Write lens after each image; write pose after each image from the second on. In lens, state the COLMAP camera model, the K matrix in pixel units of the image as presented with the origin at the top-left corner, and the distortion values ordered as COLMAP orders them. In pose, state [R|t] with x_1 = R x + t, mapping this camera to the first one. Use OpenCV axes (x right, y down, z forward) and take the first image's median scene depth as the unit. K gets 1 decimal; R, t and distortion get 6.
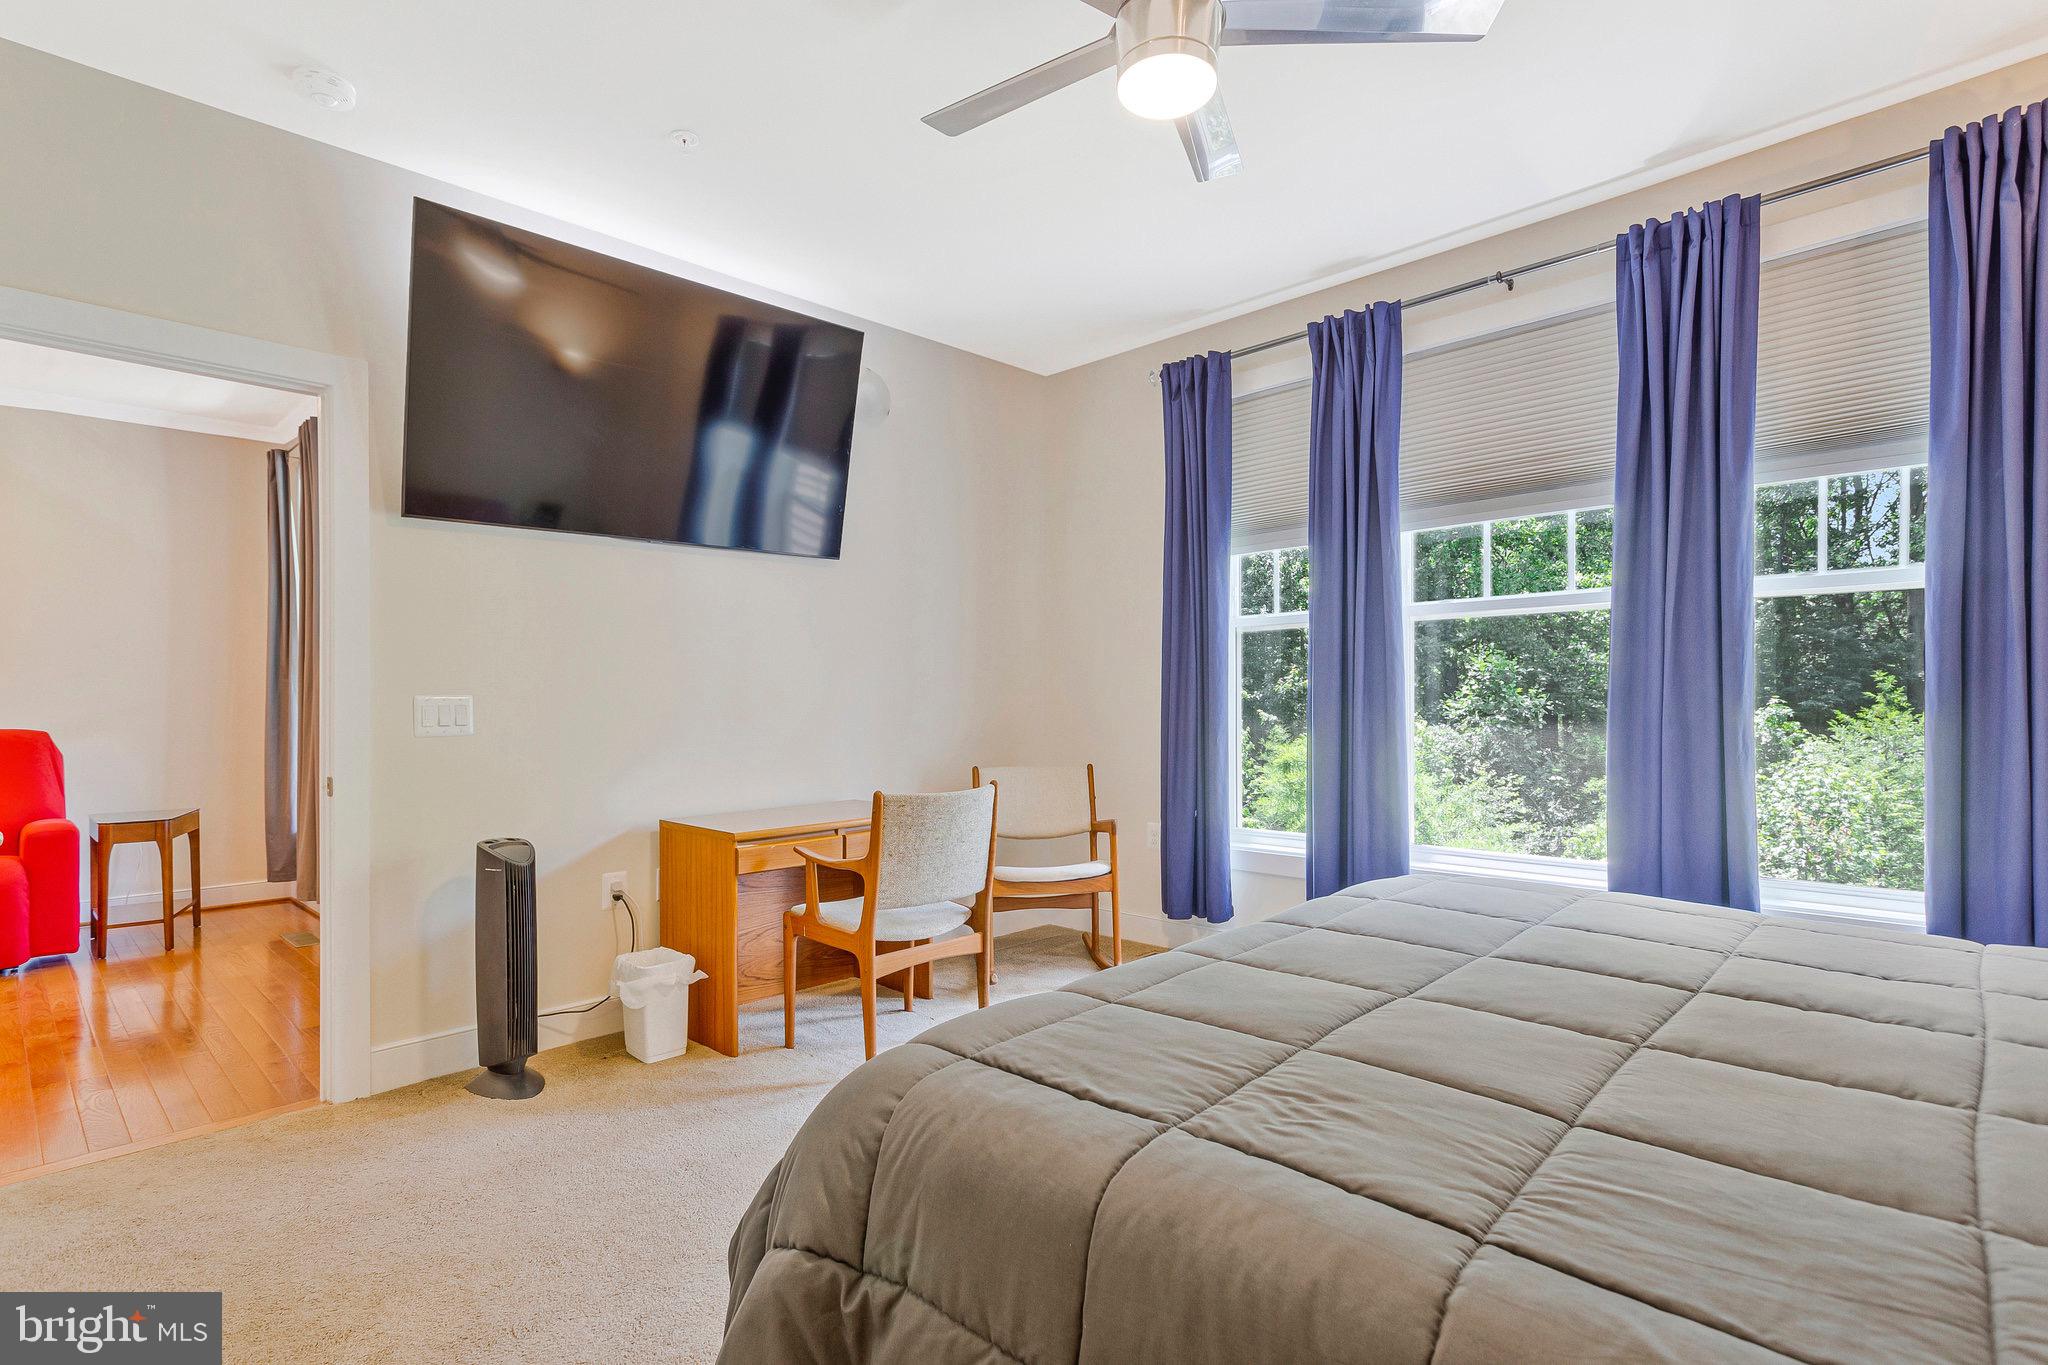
lens RADIAL K [[995.3, 0, 1032.4], [0, 995.3, 684.4], [0, 0, 1]] dist [0.002482, 0.000827]
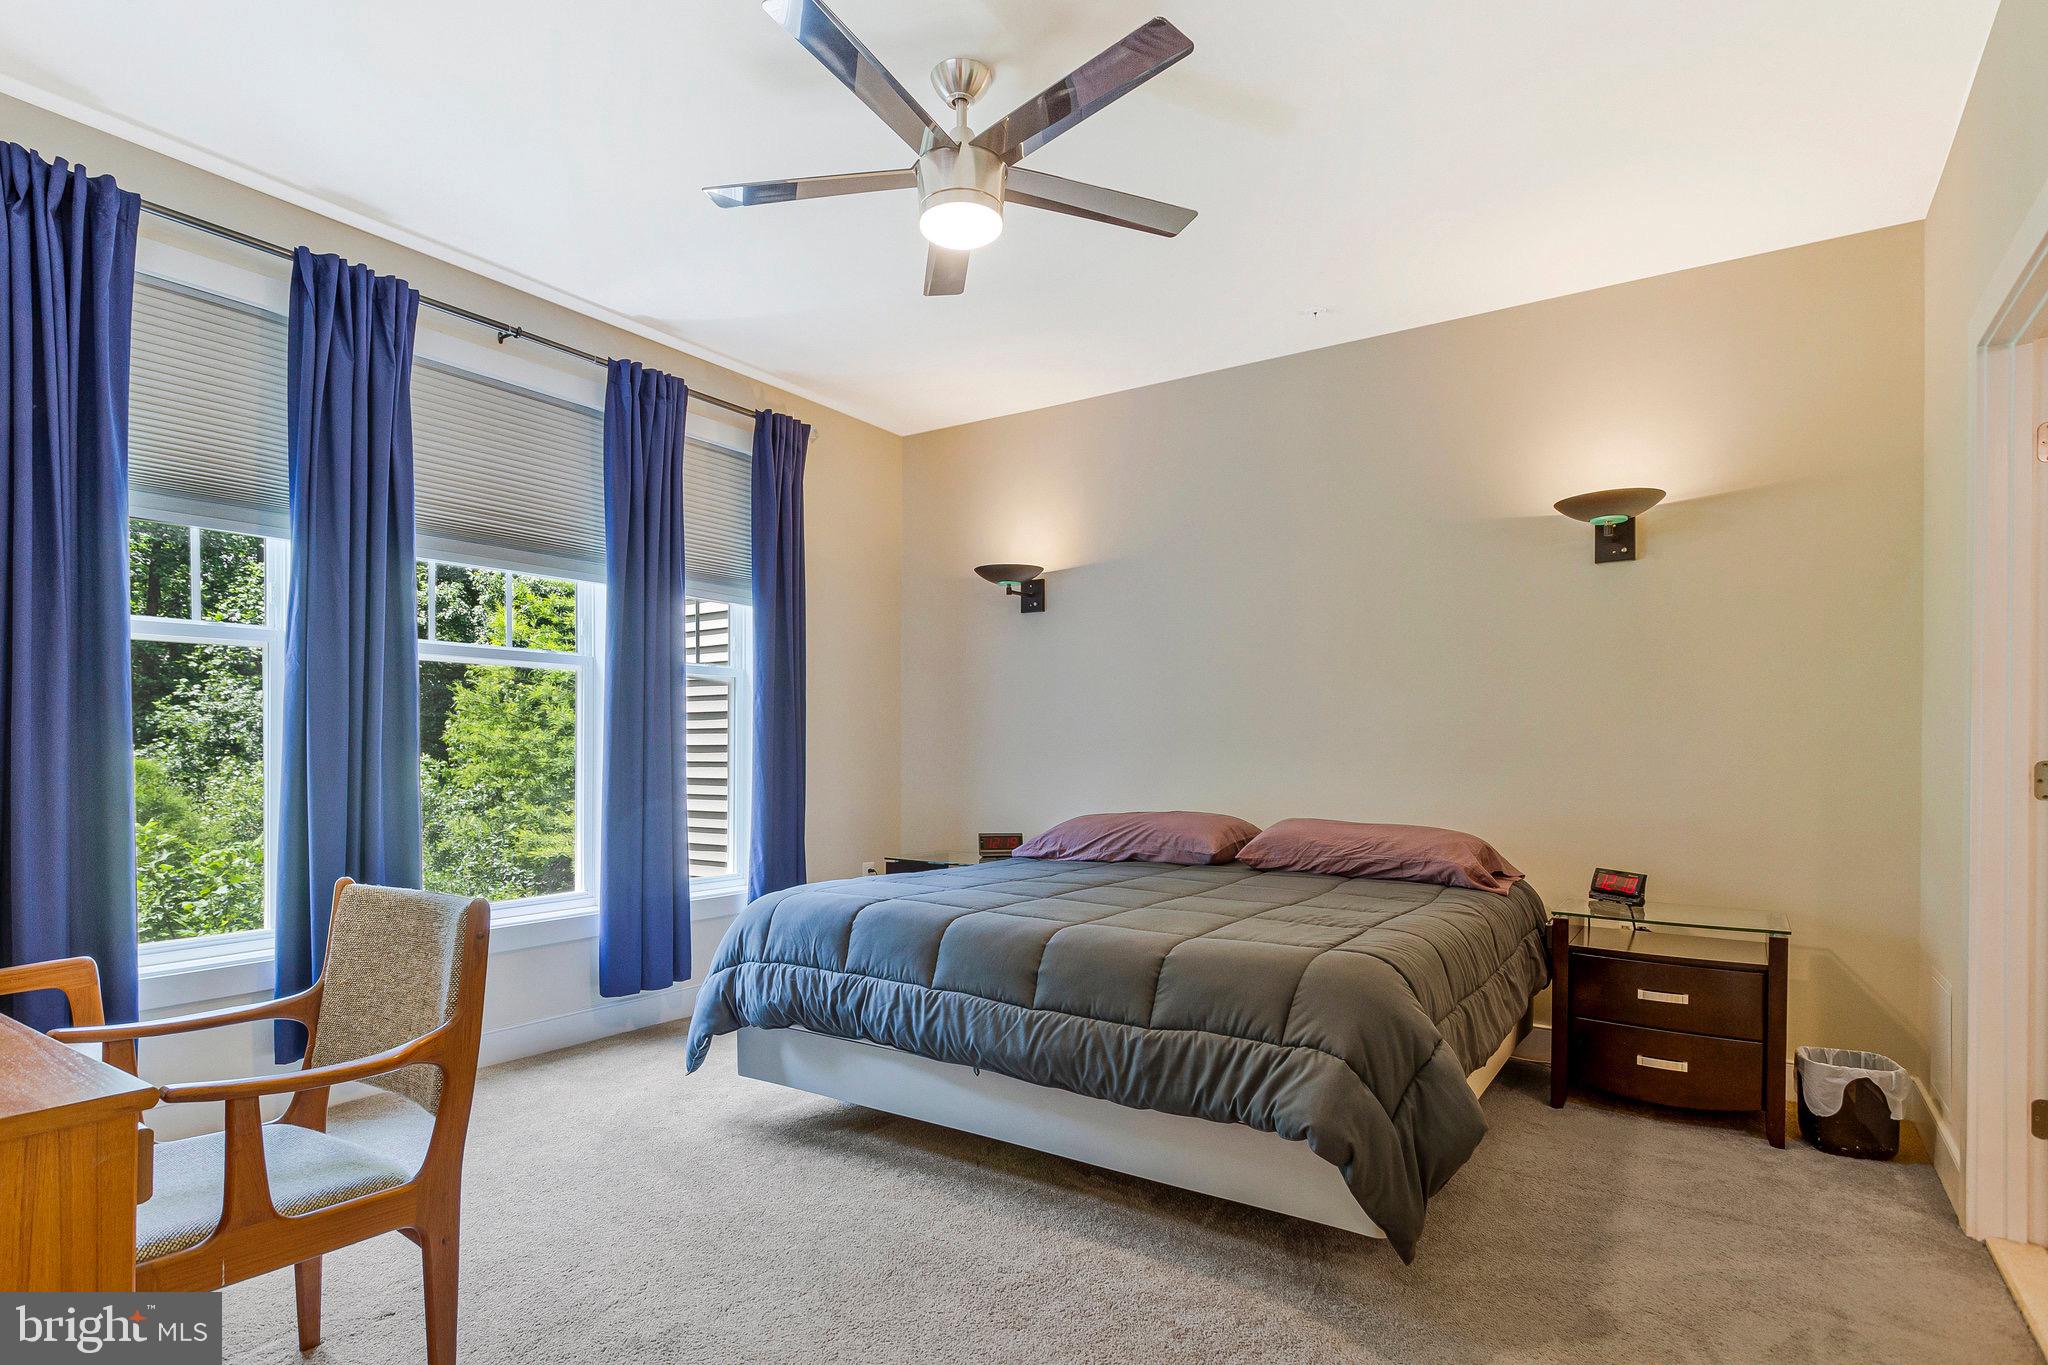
lens RADIAL K [[1072.3, 0, 1022.2], [0, 1072.3, 742.0], [0, 0, 1]] dist [0.005147, 0.000307]
pose [[-0.181943, 0.014046, 0.983209, -0.509343], [-0.020214, 0.999633, -0.018021, 0.011545], [-0.983101, -0.023153, -0.181592, 0.506415]]
